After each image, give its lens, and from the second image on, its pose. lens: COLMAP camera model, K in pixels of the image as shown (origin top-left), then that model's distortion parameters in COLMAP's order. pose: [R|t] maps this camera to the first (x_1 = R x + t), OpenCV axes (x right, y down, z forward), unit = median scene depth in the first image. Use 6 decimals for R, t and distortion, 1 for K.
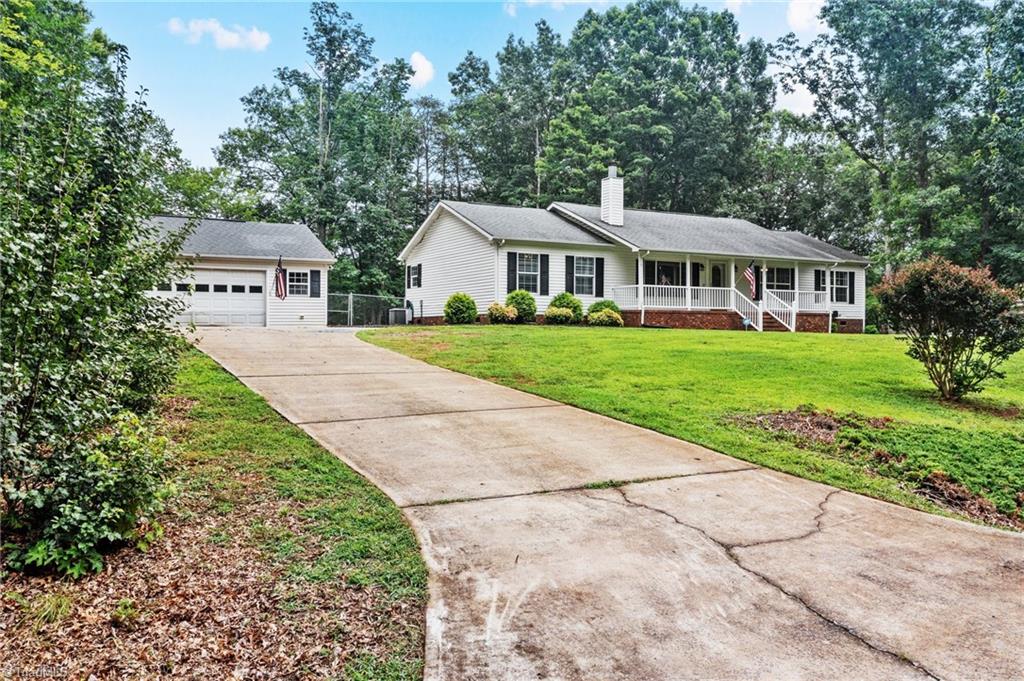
lens RADIAL K [[810.2, 0, 507.1], [0, 810.2, 338.5], [0, 0, 1]] dist [-0.015422, 0.010246]
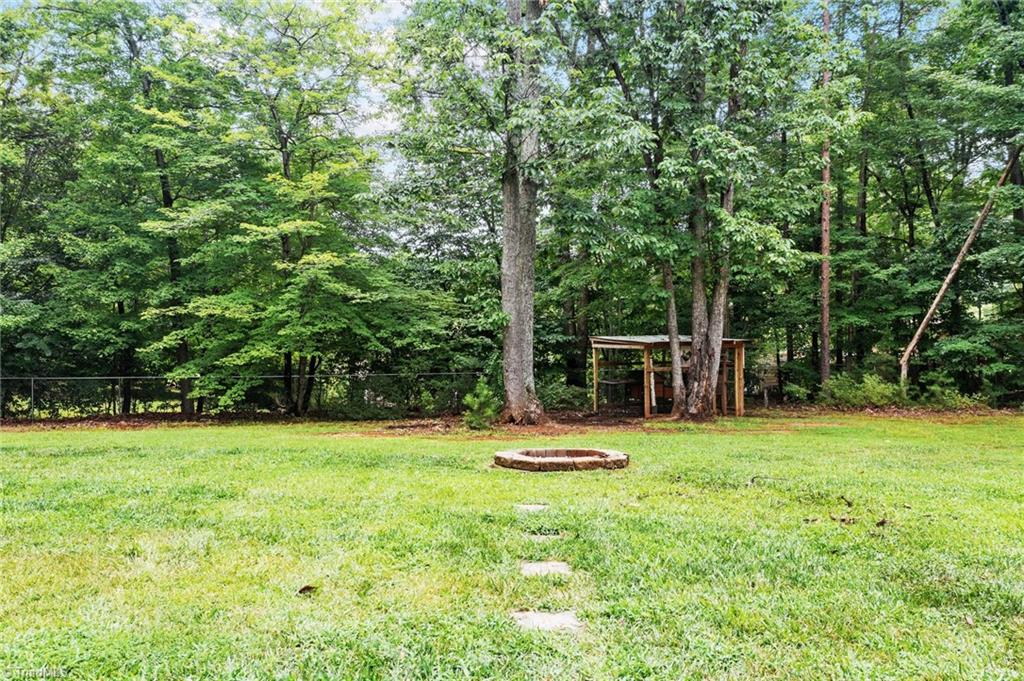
lens RADIAL K [[810.2, 0, 512.8], [0, 810.2, 338.3], [0, 0, 1]] dist [-0.015422, 0.010246]
pose [[0.928286, 0.010702, -0.371713, -0.136947], [-0.003883, 0.999810, 0.019088, -0.022250], [0.371847, -0.016276, 0.928151, 0.803315]]
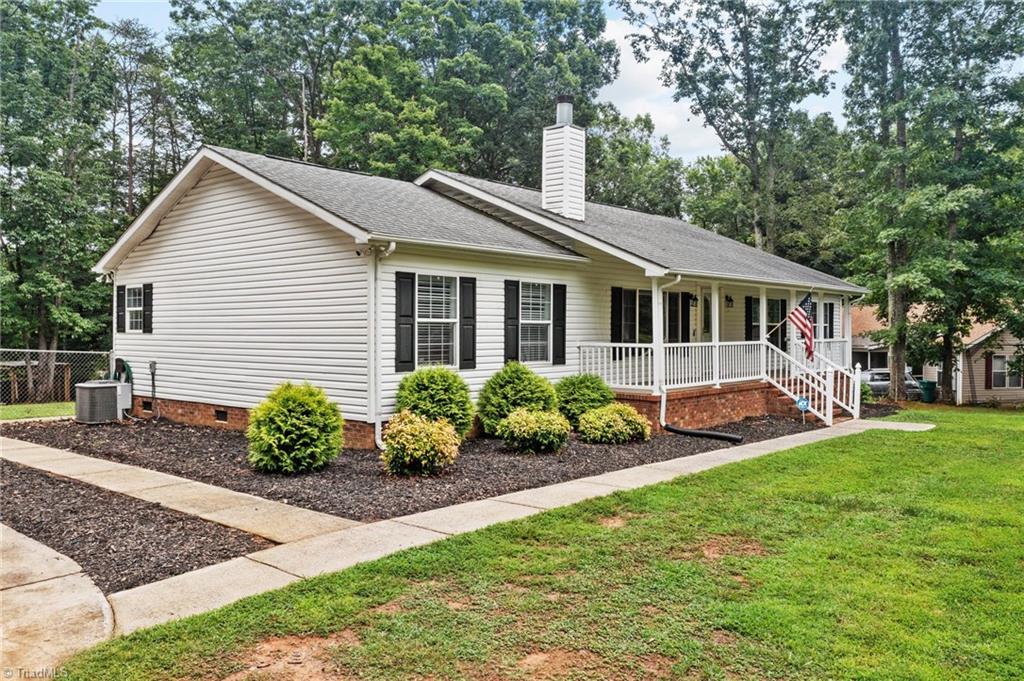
lens RADIAL K [[810.2, 0, 511.5], [0, 810.2, 339.8], [0, 0, 1]] dist [-0.015422, 0.010246]
pose [[0.936542, -0.005689, 0.350509, -0.049156], [0.003683, 0.999973, 0.006391, -0.040427], [-0.350536, -0.004695, 0.936537, 0.320549]]
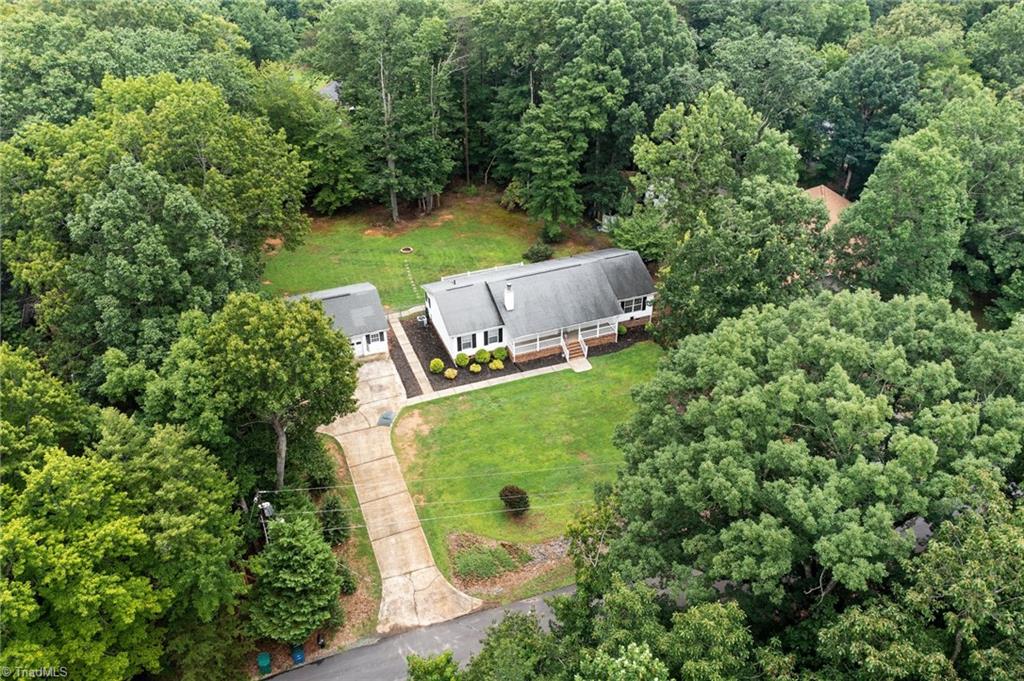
lens RADIAL K [[810.2, 0, 504.0], [0, 810.2, 338.2], [0, 0, 1]] dist [-0.015422, 0.010246]
pose [[0.988915, 0.069430, -0.131250, 0.250274], [0.016555, 0.826877, 0.562140, -0.800802], [0.147557, -0.558081, 0.816561, -0.525180]]
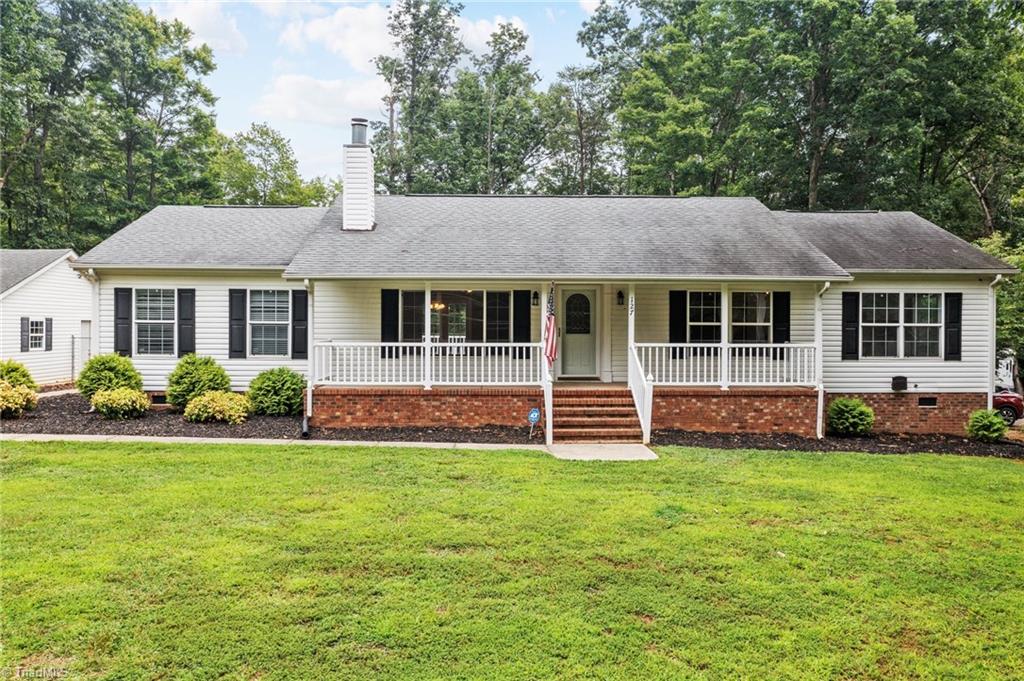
lens RADIAL K [[810.2, 0, 513.1], [0, 810.2, 339.6], [0, 0, 1]] dist [-0.015422, 0.010246]
pose [[0.891588, 0.007105, -0.452793, 0.291903], [-0.006232, 0.999975, 0.003419, -0.039452], [0.452806, -0.000226, 0.891609, 0.327436]]
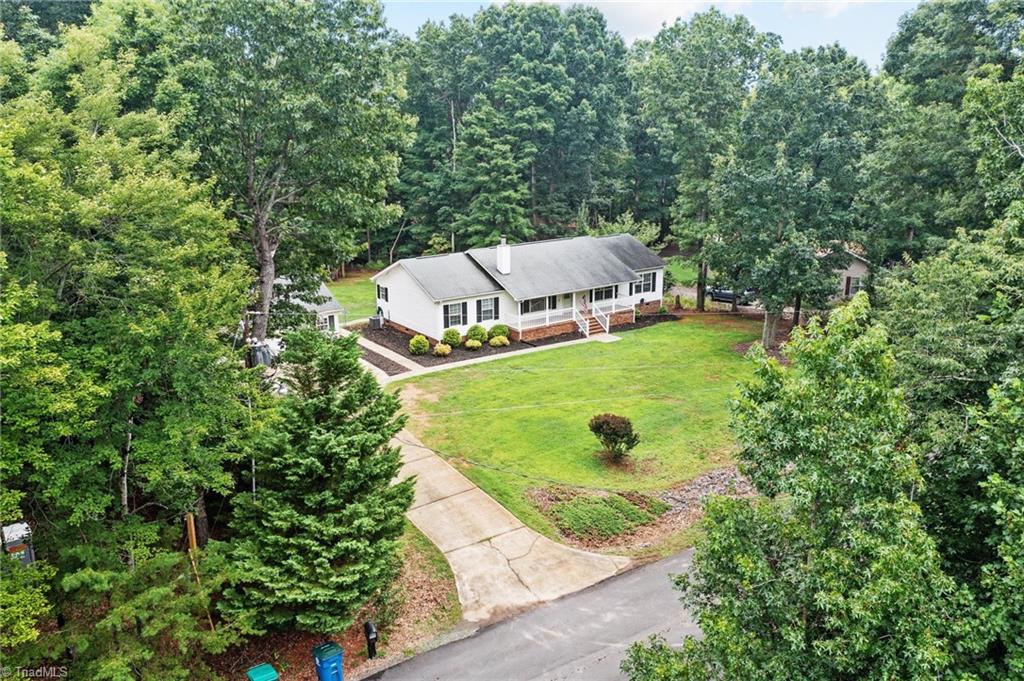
lens RADIAL K [[810.2, 0, 506.5], [0, 810.2, 337.0], [0, 0, 1]] dist [-0.015422, 0.010246]
pose [[0.994362, -0.041152, 0.097730, -0.020625], [0.014959, 0.966847, 0.254917, -0.265118], [-0.104980, -0.252018, 0.962011, -0.393041]]
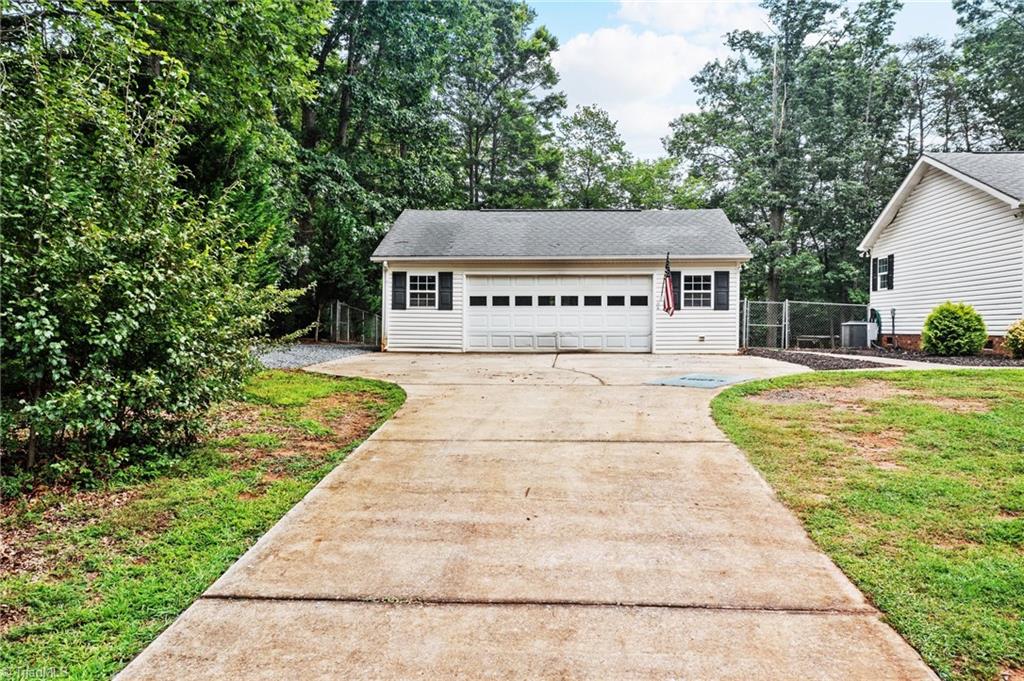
lens RADIAL K [[810.2, 0, 510.7], [0, 810.2, 344.9], [0, 0, 1]] dist [-0.015422, 0.010246]
pose [[0.837461, 0.010913, -0.546389, -0.003631], [-0.003593, 0.999889, 0.014464, -0.016974], [0.546486, -0.010150, 0.837407, 0.175617]]
